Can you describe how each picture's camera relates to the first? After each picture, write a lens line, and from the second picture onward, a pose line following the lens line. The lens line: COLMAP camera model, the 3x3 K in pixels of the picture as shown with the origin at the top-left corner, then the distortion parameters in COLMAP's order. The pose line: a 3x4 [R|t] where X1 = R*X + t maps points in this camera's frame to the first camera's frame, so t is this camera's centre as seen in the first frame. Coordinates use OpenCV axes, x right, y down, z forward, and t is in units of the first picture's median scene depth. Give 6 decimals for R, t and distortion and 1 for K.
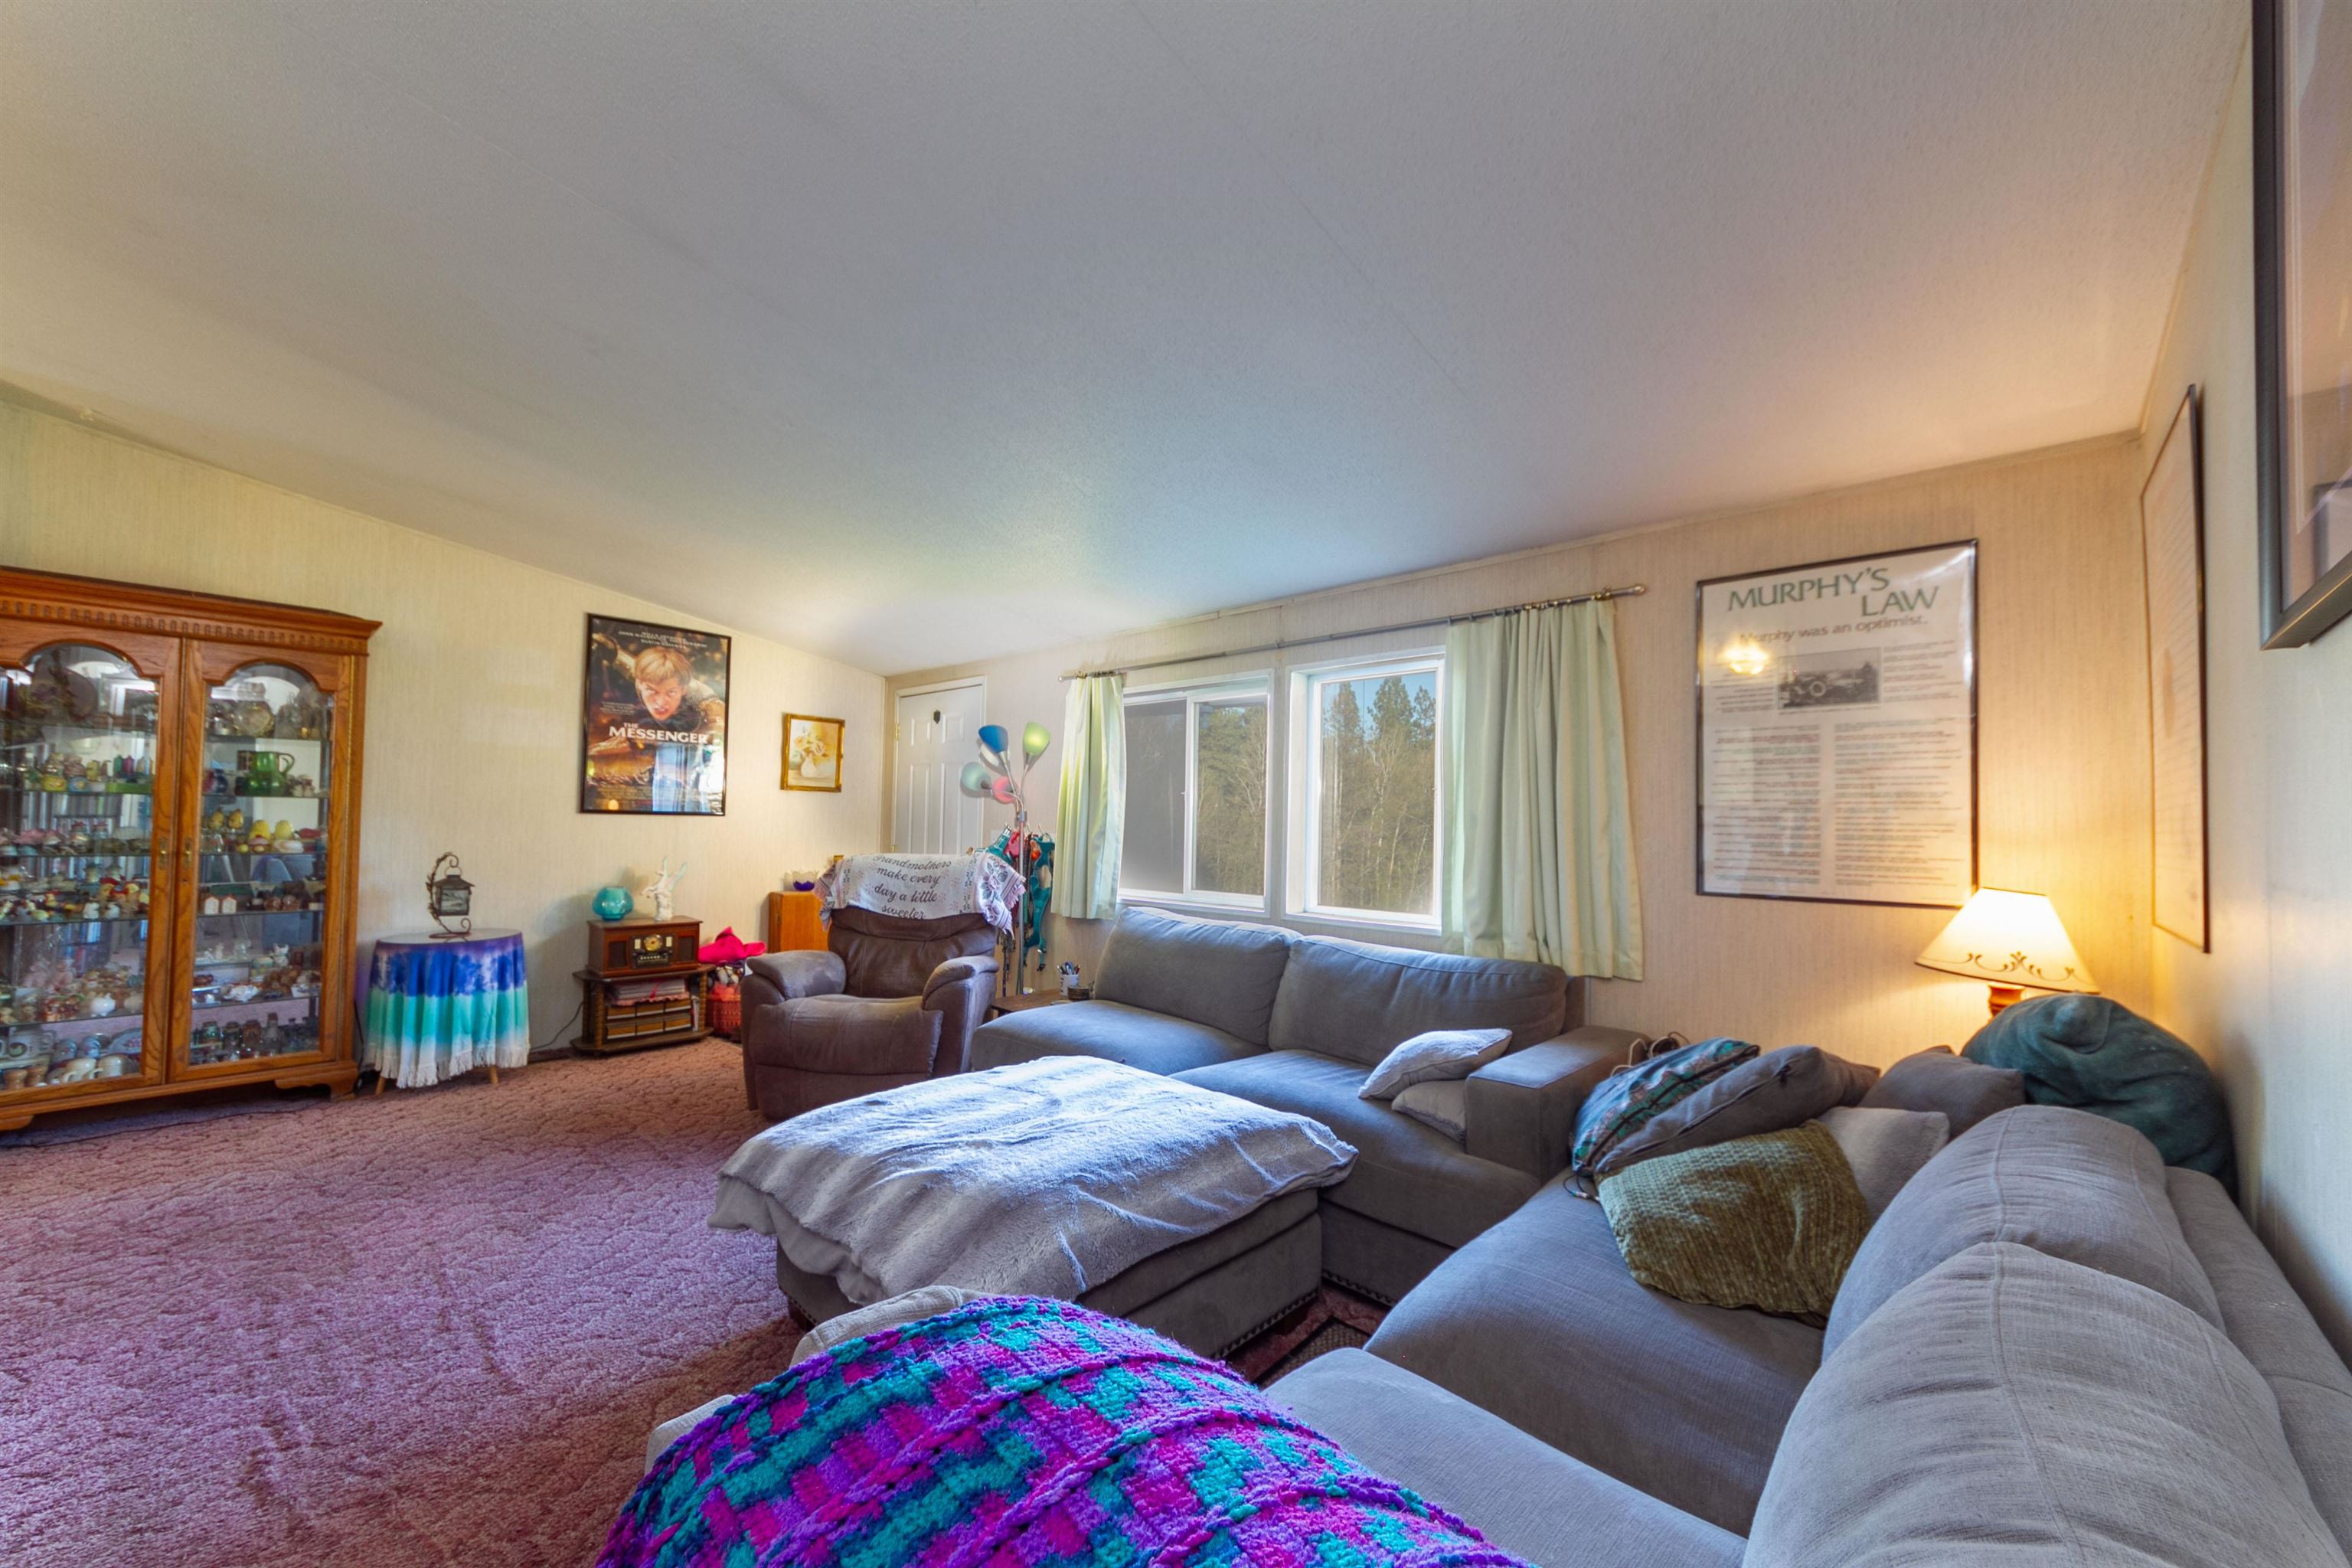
lens RADIAL K [[881.2, 0, 1176.0], [0, 881.2, 784.0], [0, 0, 1]] dist [-0.001618, -0.000280]
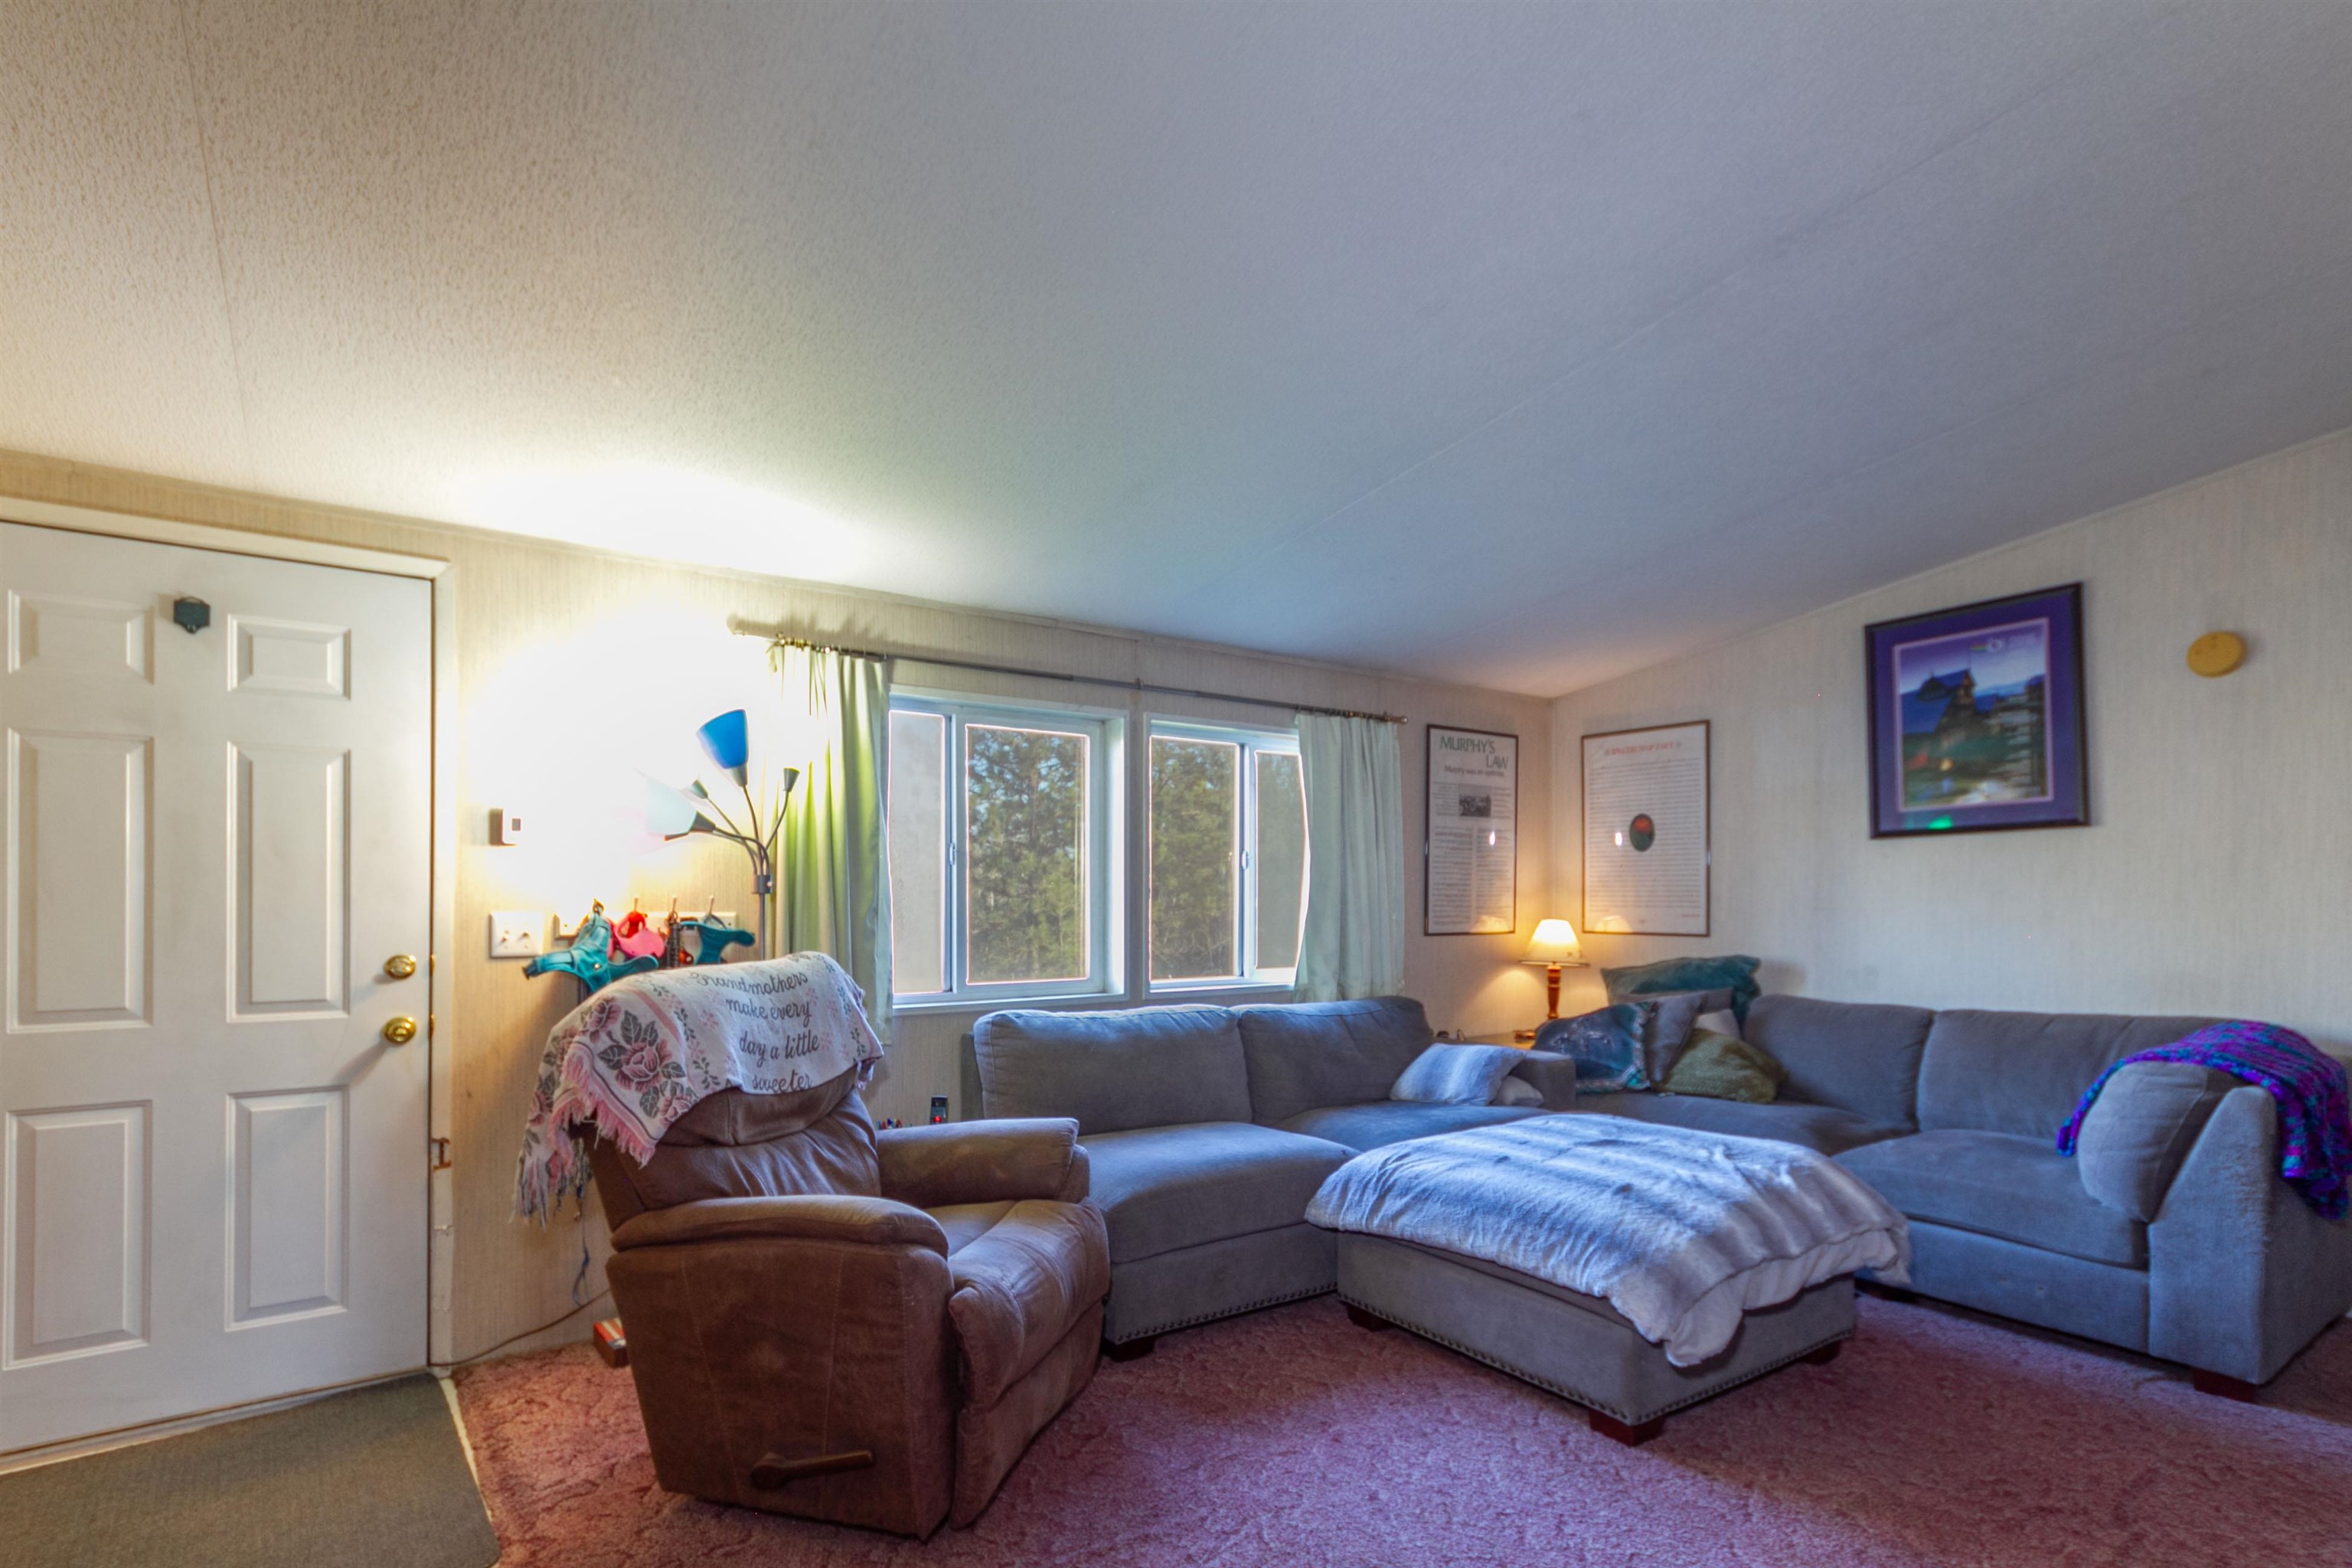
lens RADIAL K [[1079.3, 0, 1177.8], [0, 1079.3, 901.6], [0, 0, 1]] dist [-0.001581, -0.000120]
pose [[0.216495, -0.019128, 0.976096, -1.076119], [-0.036062, 0.998969, 0.027574, 0.028073], [-0.975618, -0.041170, 0.215582, 0.852065]]
